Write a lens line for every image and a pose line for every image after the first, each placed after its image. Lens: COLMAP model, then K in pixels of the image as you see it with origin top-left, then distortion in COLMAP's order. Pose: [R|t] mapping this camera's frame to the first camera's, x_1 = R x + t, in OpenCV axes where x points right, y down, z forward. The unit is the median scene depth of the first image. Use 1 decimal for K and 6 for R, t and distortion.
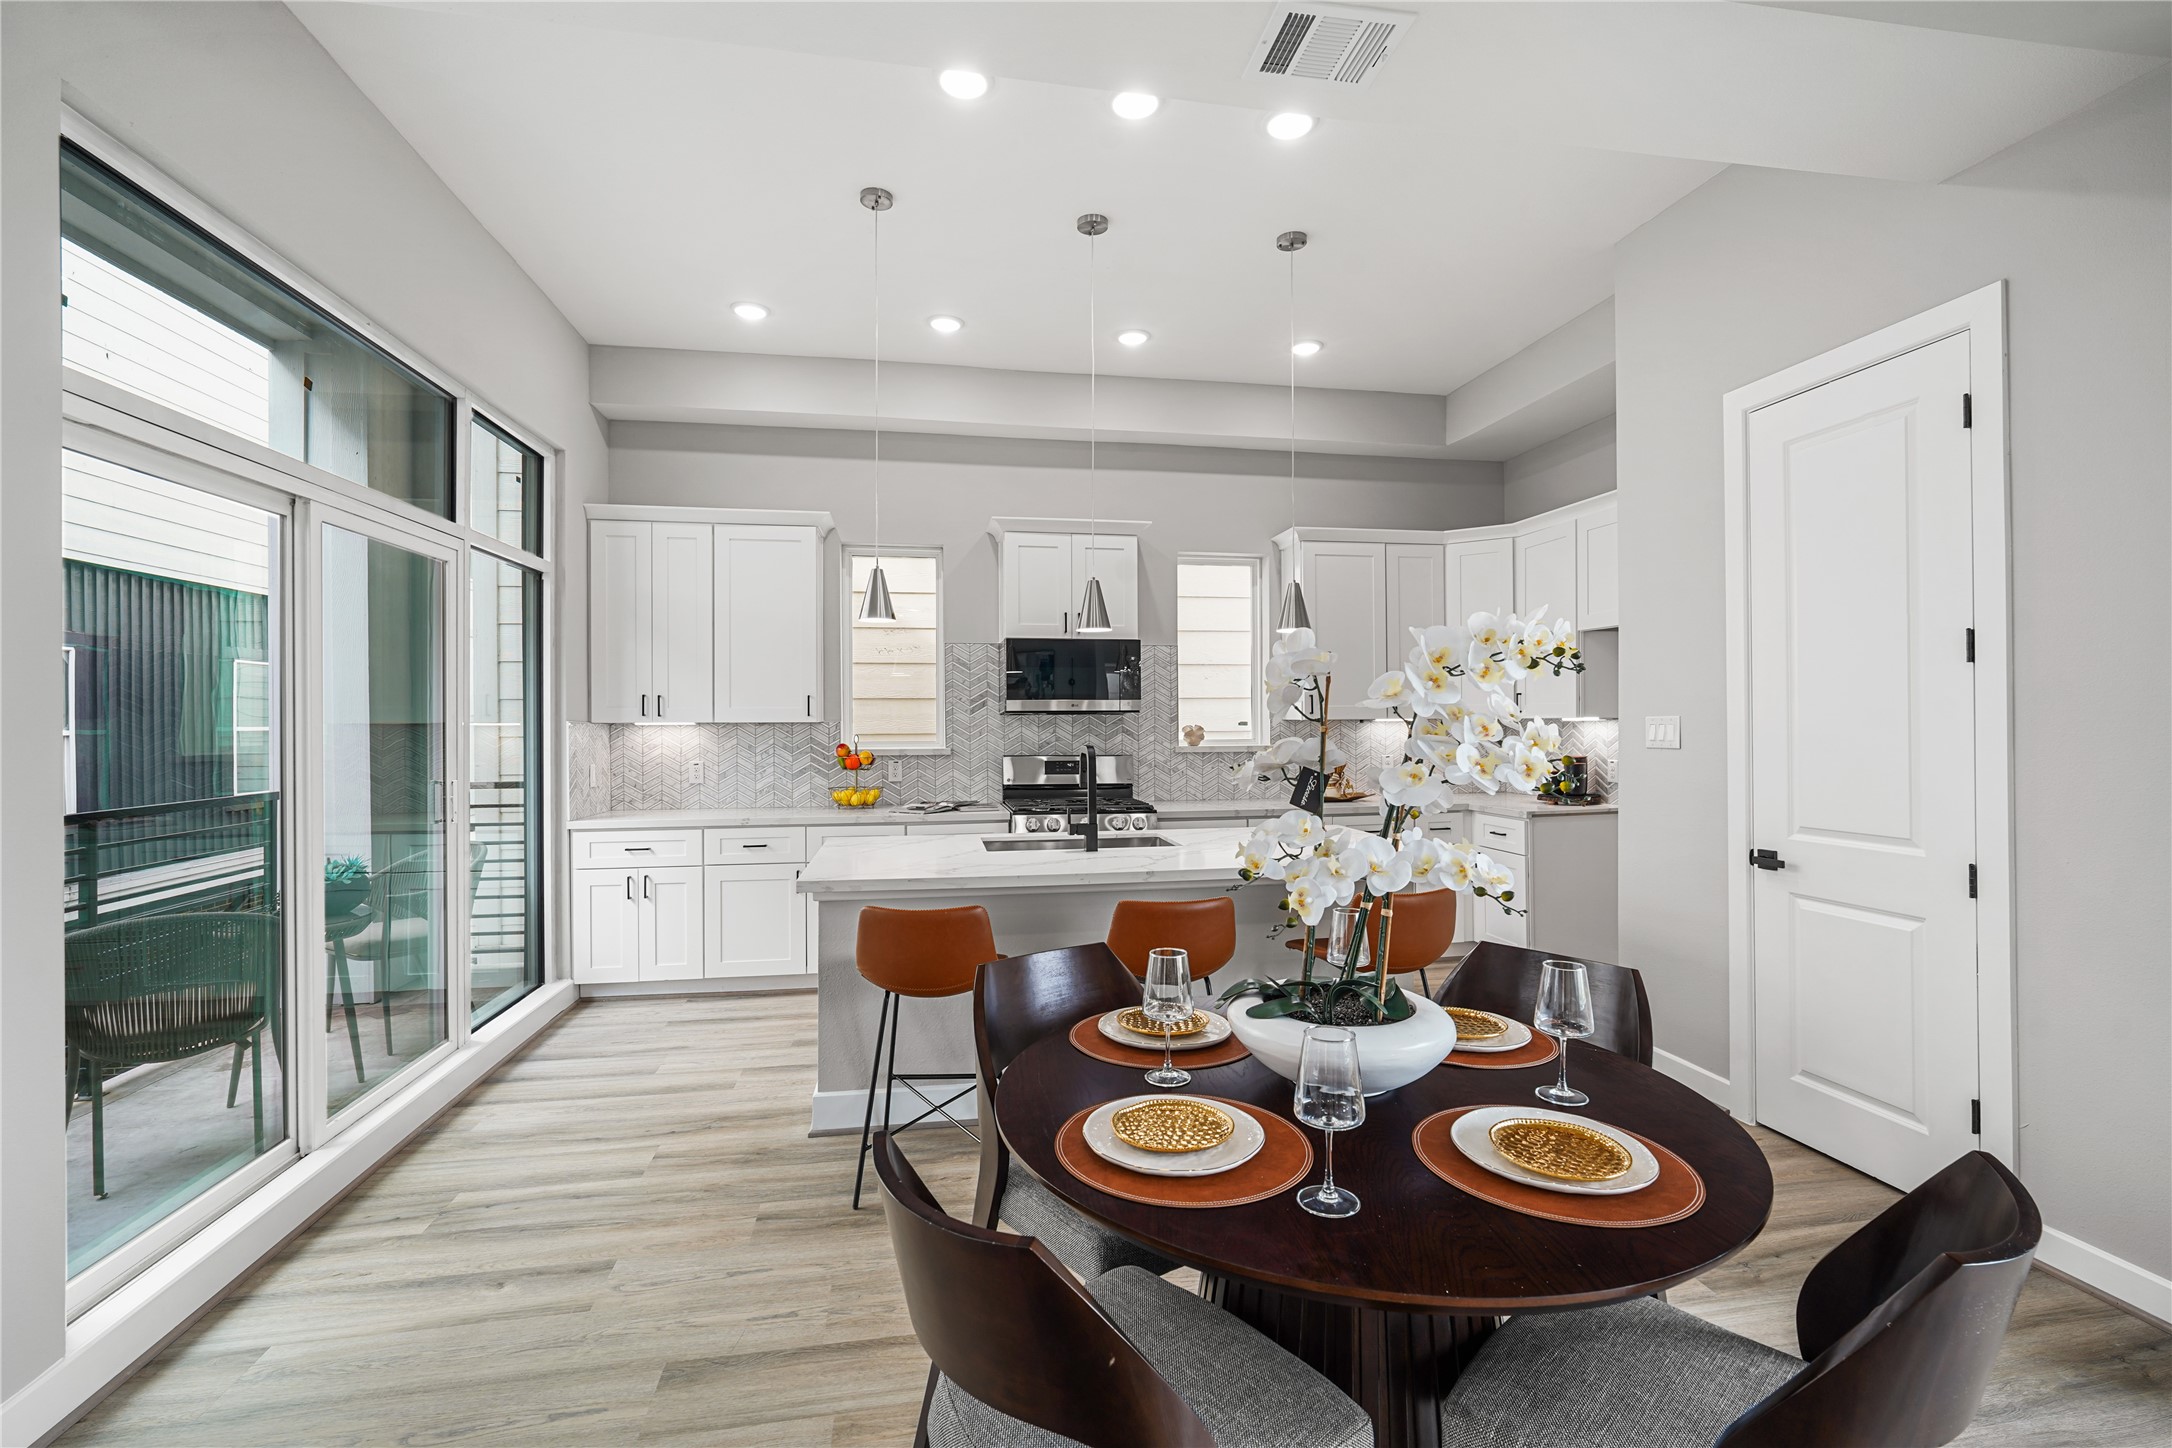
lens RADIAL K [[969.4, 0, 1086.0], [0, 969.4, 724.0], [0, 0, 1]] dist [0.000479, 0.000507]
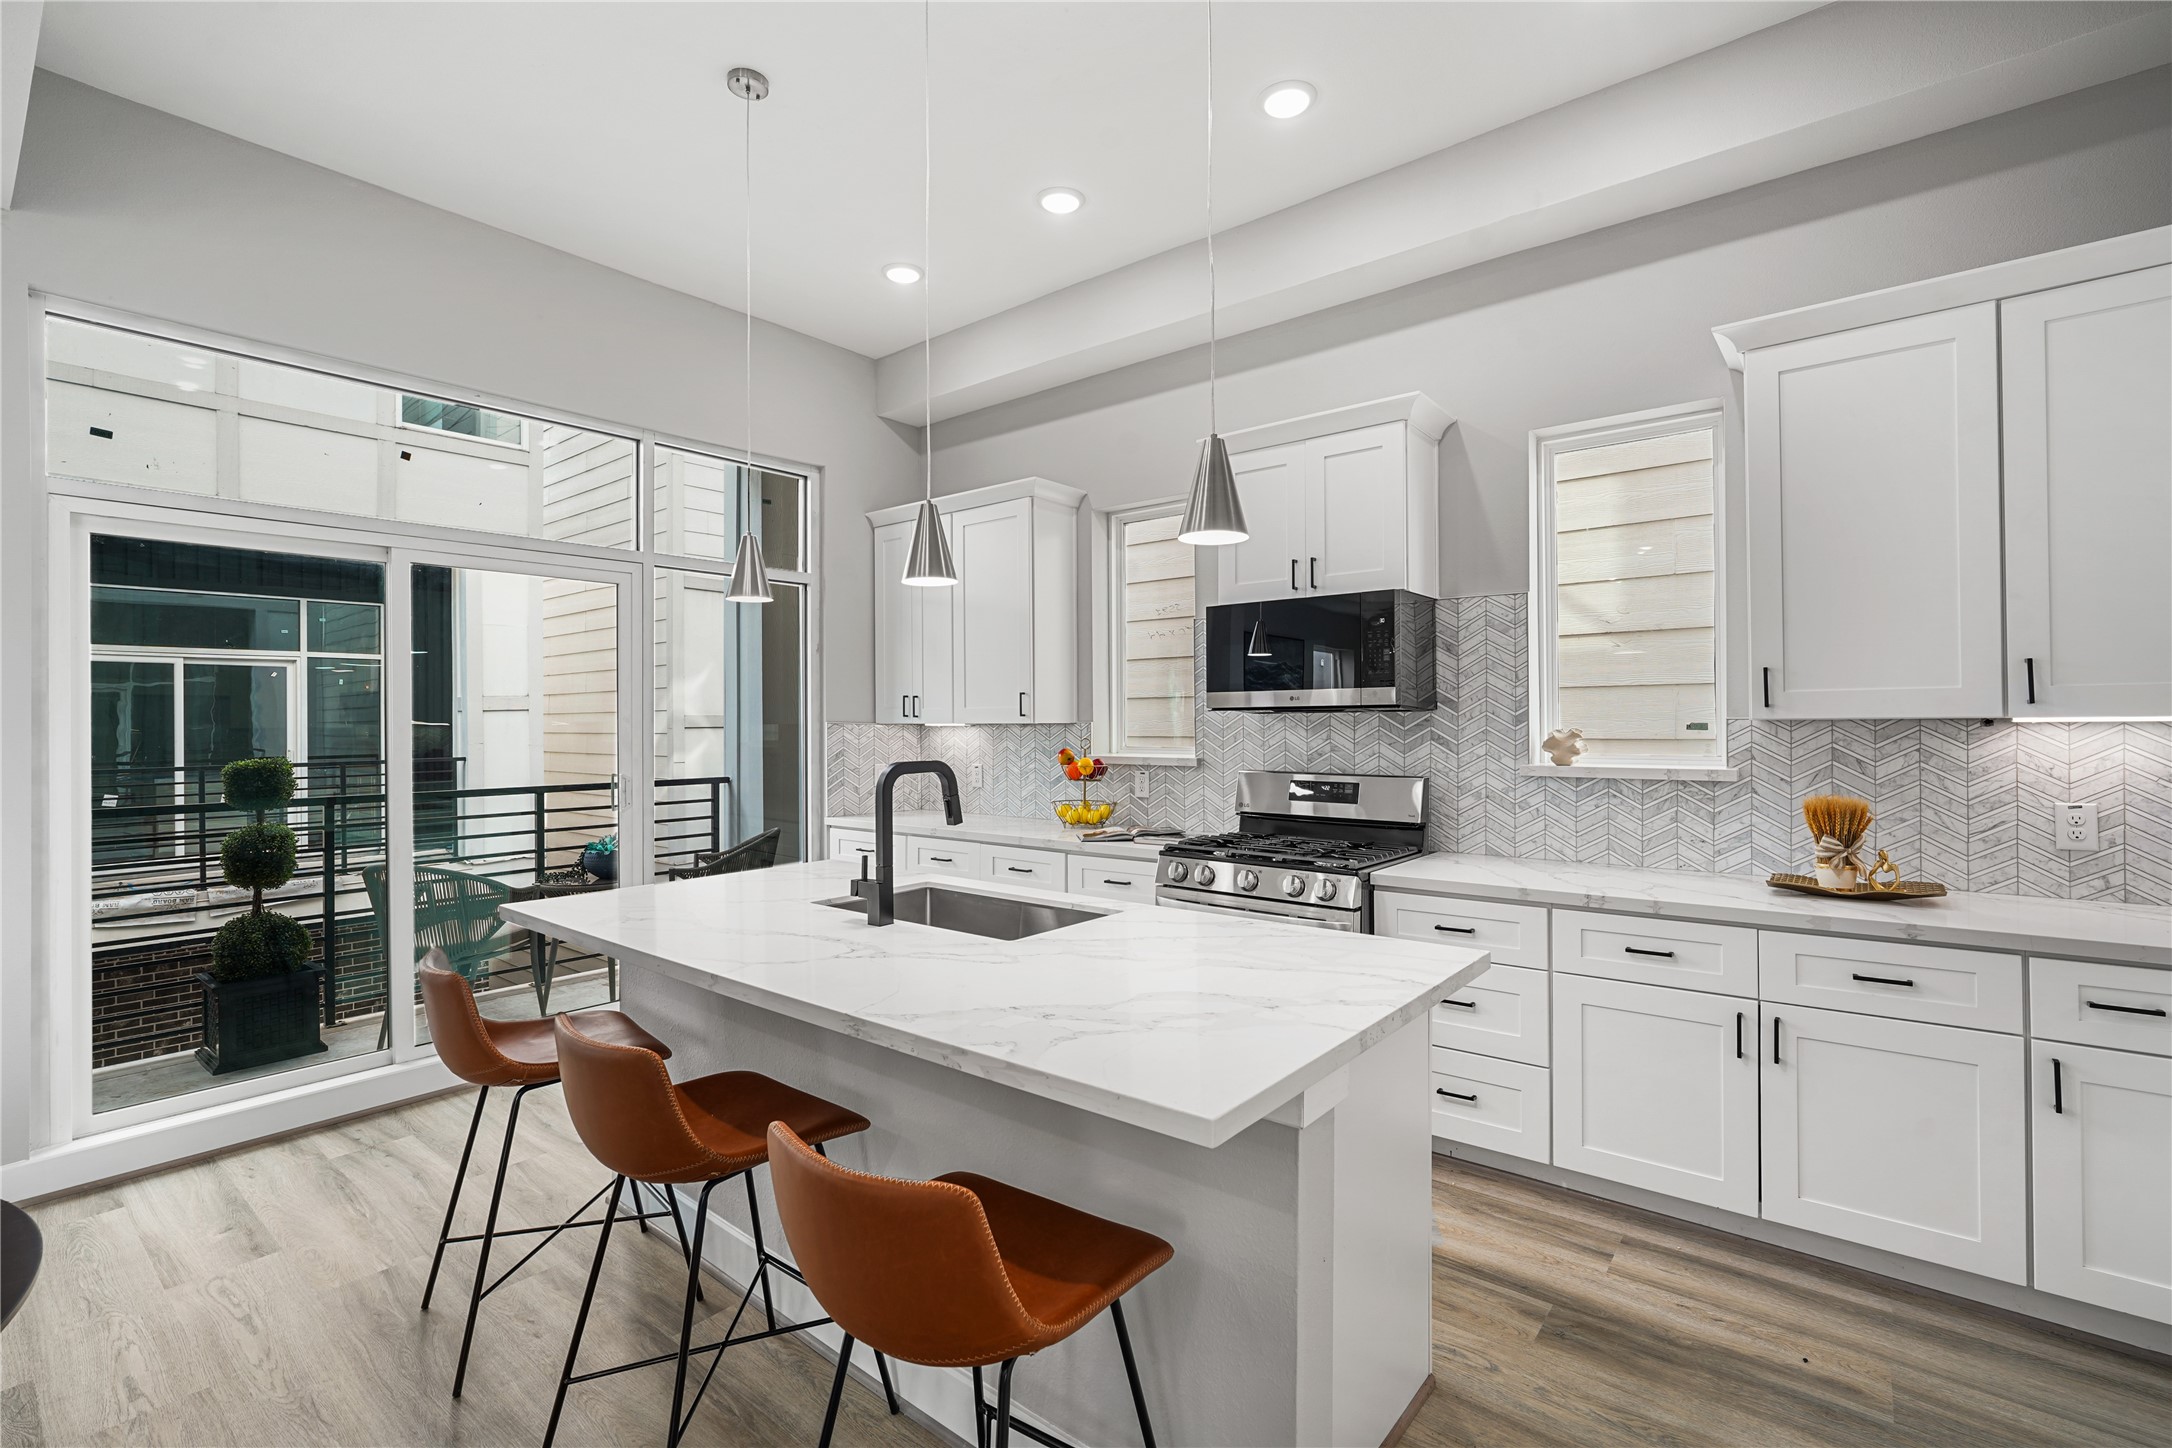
lens RADIAL K [[983.5, 0, 1087.4], [0, 983.5, 720.5], [0, 0, 1]] dist [-0.000590, 0.000259]
pose [[0.651025, -0.000589, -0.759056, 0.402768], [-0.000719, 0.999999, -0.001392, -0.003077], [0.759056, 0.001452, 0.651024, 0.452966]]
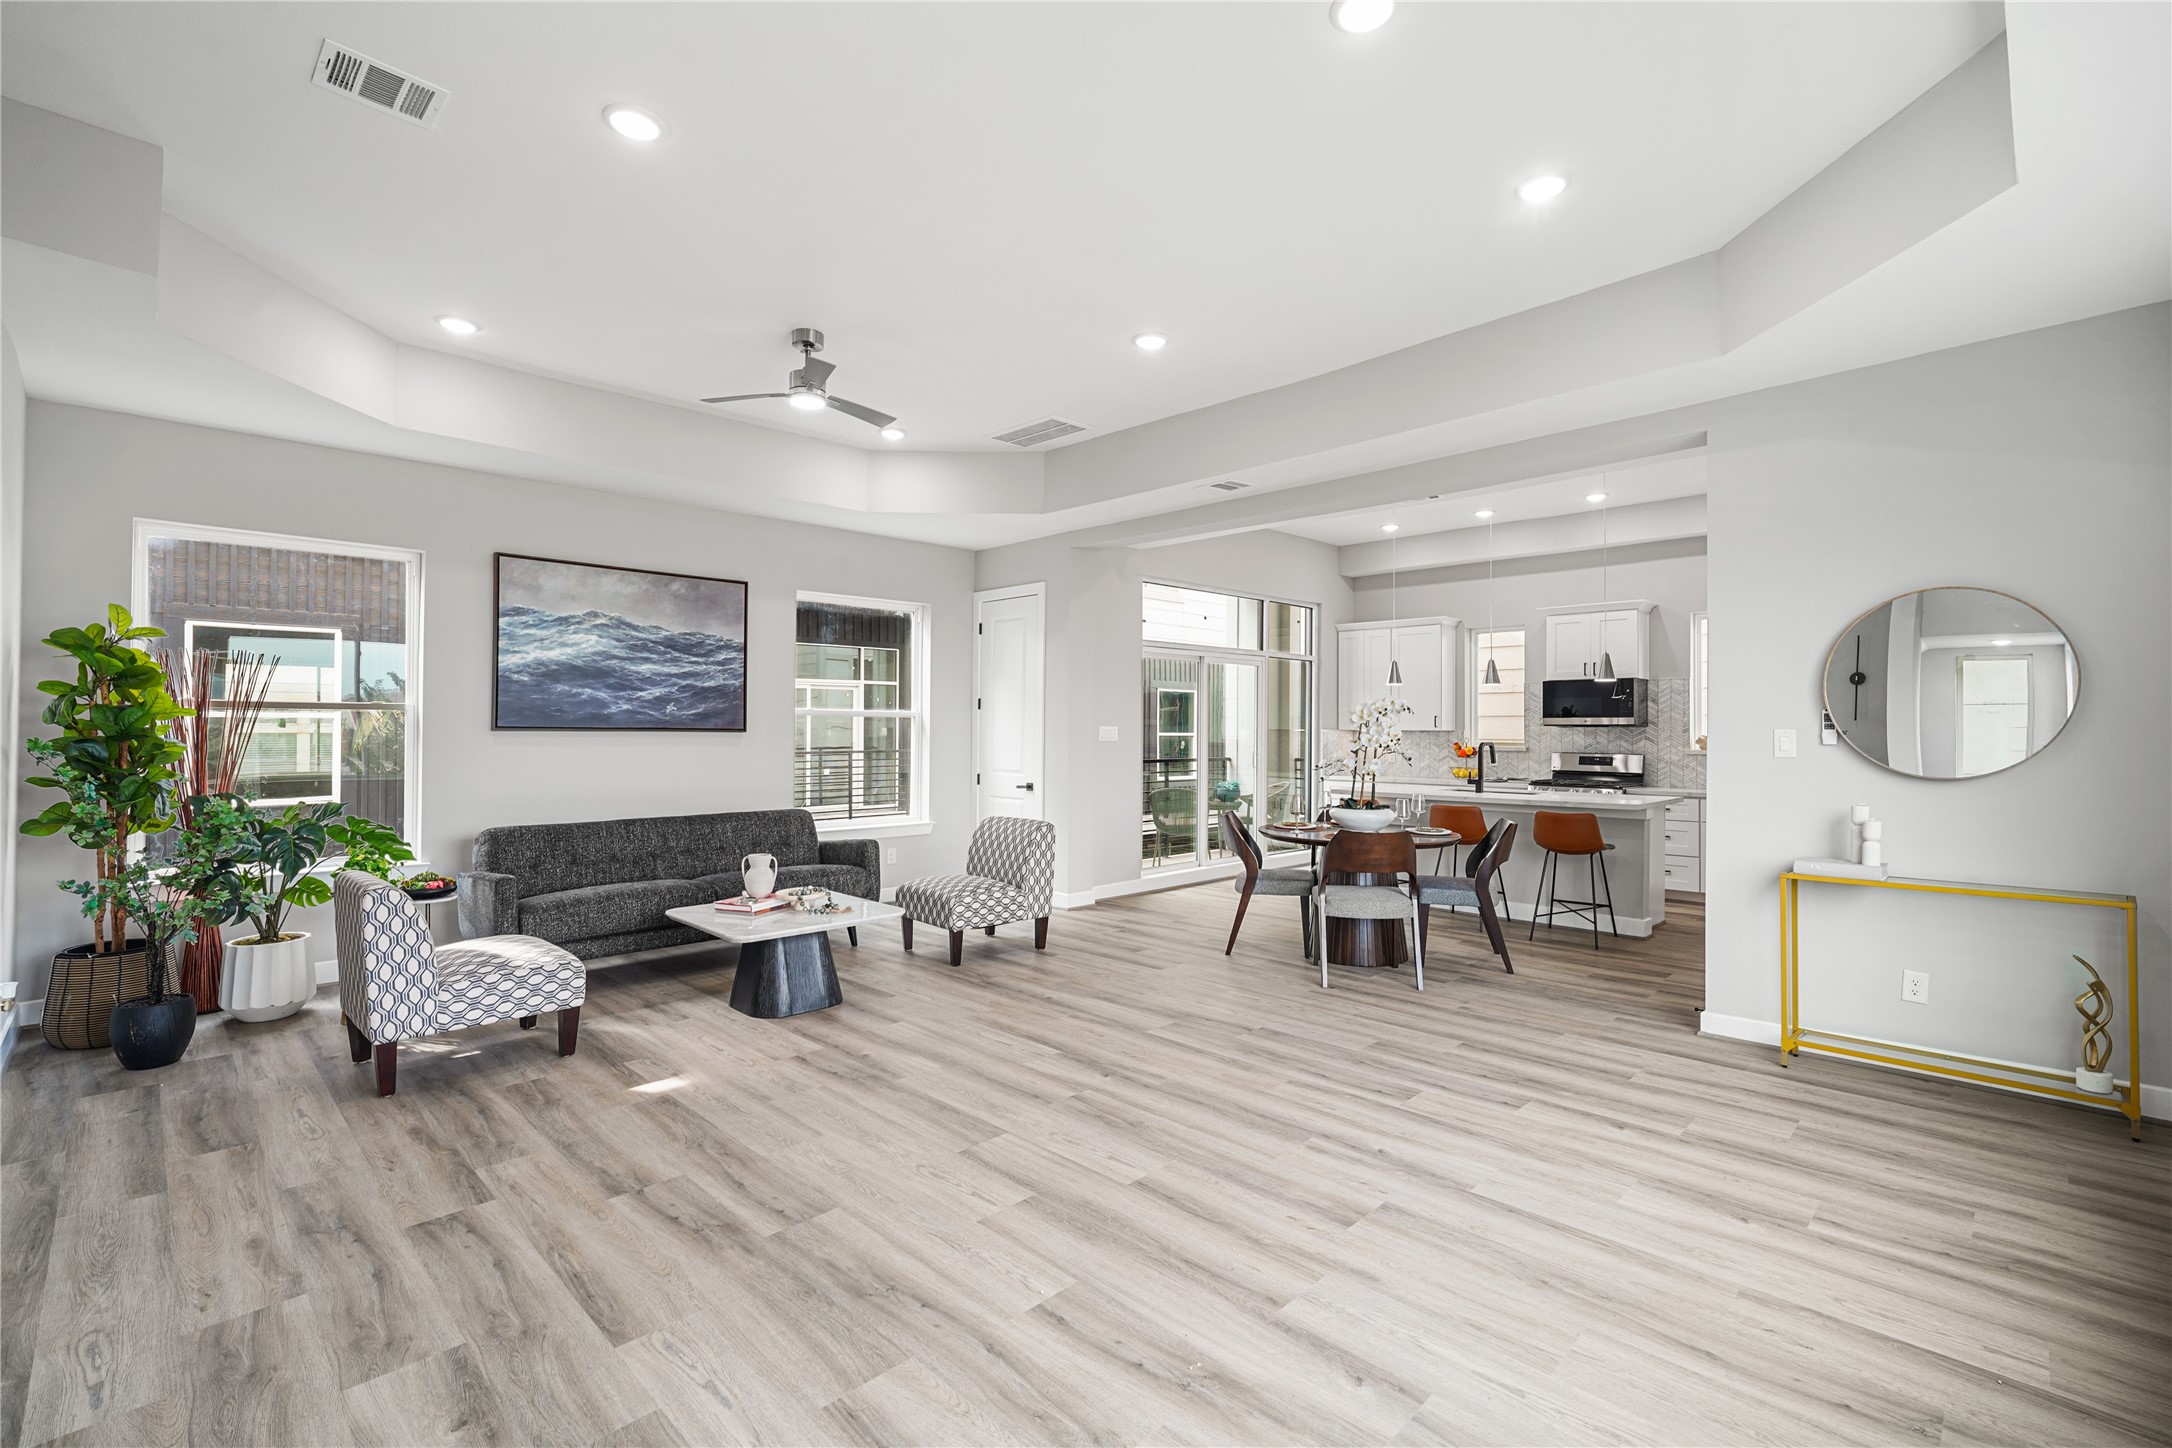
lens RADIAL K [[983.5, 0, 1087.4], [0, 983.5, 720.5], [0, 0, 1]] dist [-0.000590, 0.000259]
pose [[0.586305, 0.001271, -0.810089, 0.813024], [-0.009043, 0.999947, -0.004976, -0.005108], [0.810040, 0.010243, 0.586285, -0.615634]]
